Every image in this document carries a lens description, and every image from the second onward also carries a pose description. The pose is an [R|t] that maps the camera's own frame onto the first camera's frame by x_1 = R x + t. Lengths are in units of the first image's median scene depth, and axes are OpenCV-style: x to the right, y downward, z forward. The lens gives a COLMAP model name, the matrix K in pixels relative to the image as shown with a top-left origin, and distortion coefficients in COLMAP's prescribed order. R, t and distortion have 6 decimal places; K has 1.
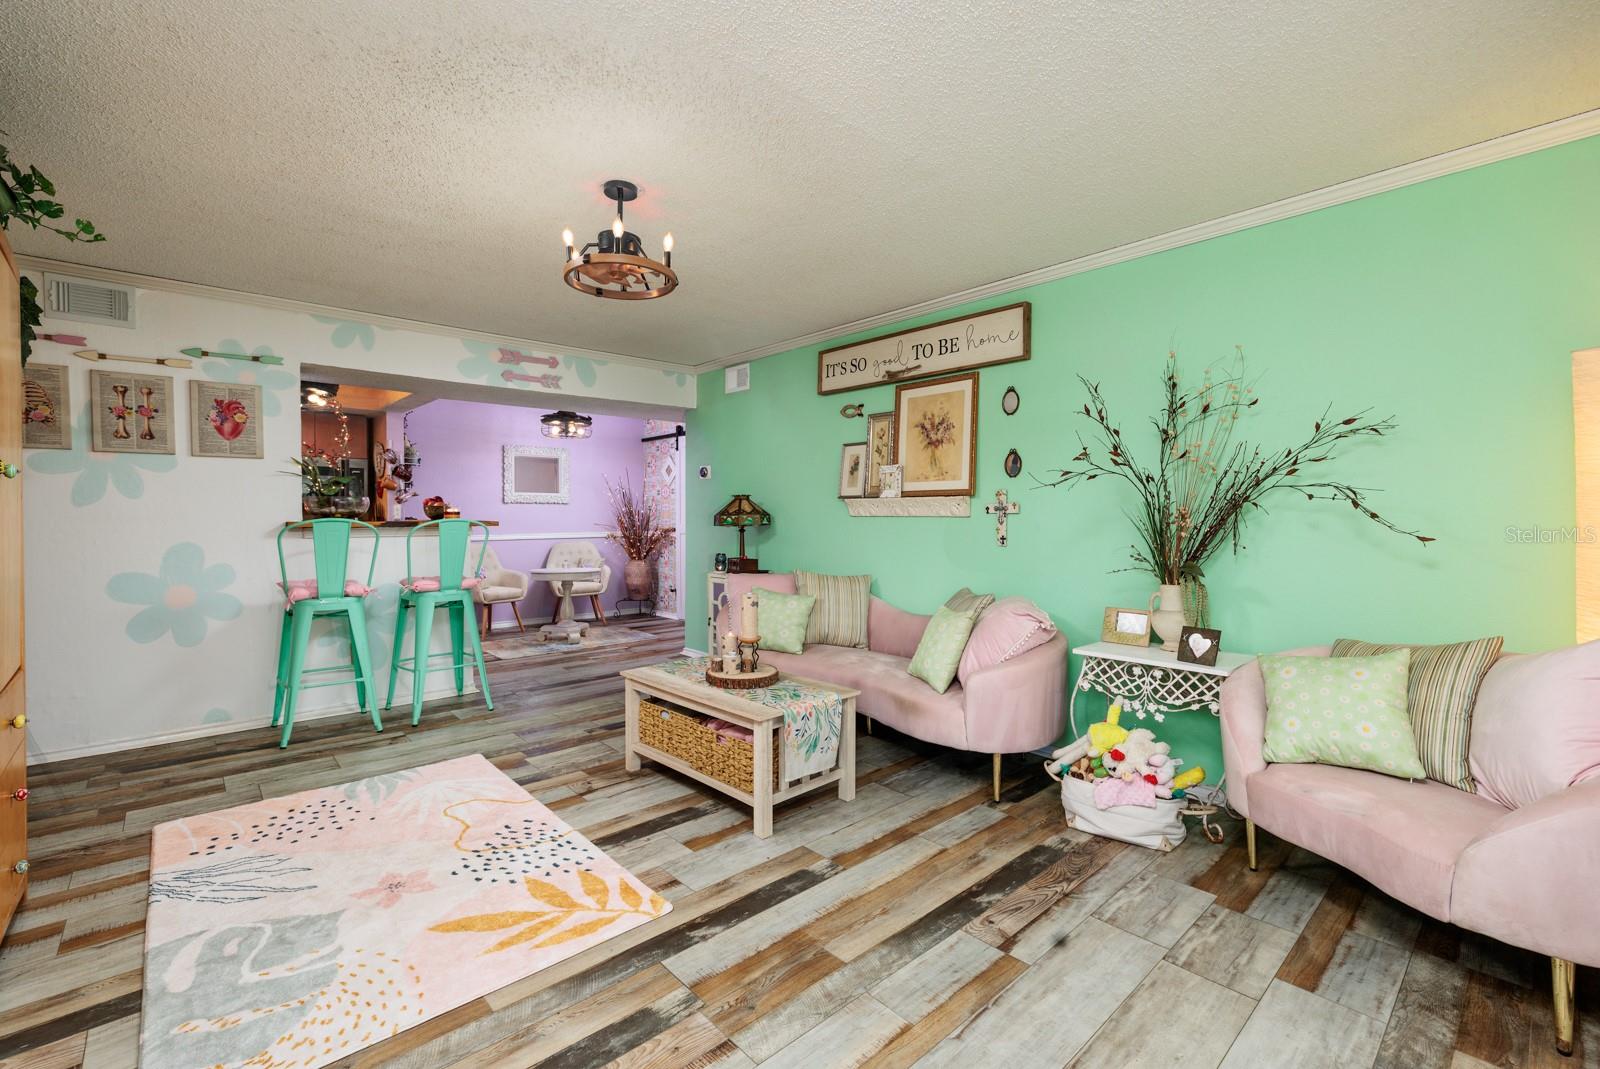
lens RADIAL K [[681.3, 0, 797.4], [0, 681.3, 524.4], [0, 0, 1]] dist [-0.001802, -0.000134]
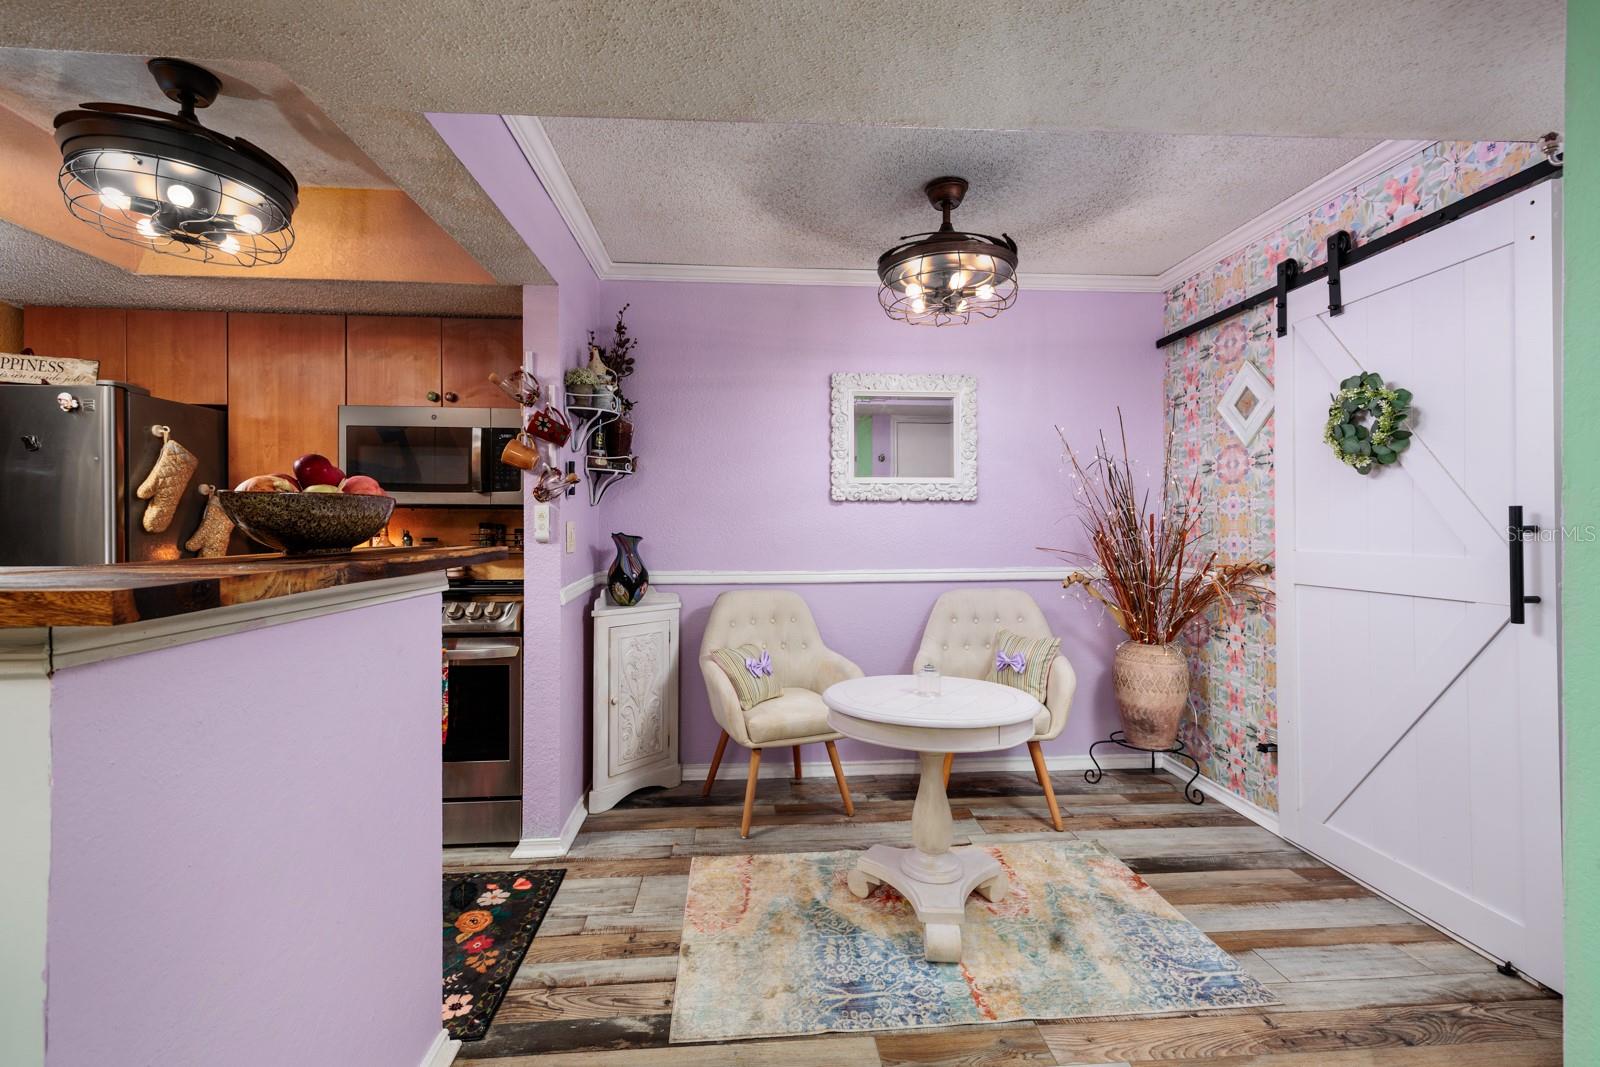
lens RADIAL K [[681.3, 0, 786.9], [0, 681.3, 529.3], [0, 0, 1]] dist [-0.001802, -0.000134]
pose [[0.779242, -0.000124, -0.626723, -0.153243], [-0.005887, 0.999954, -0.007518, -0.008266], [0.626696, 0.009549, 0.779205, 0.572219]]
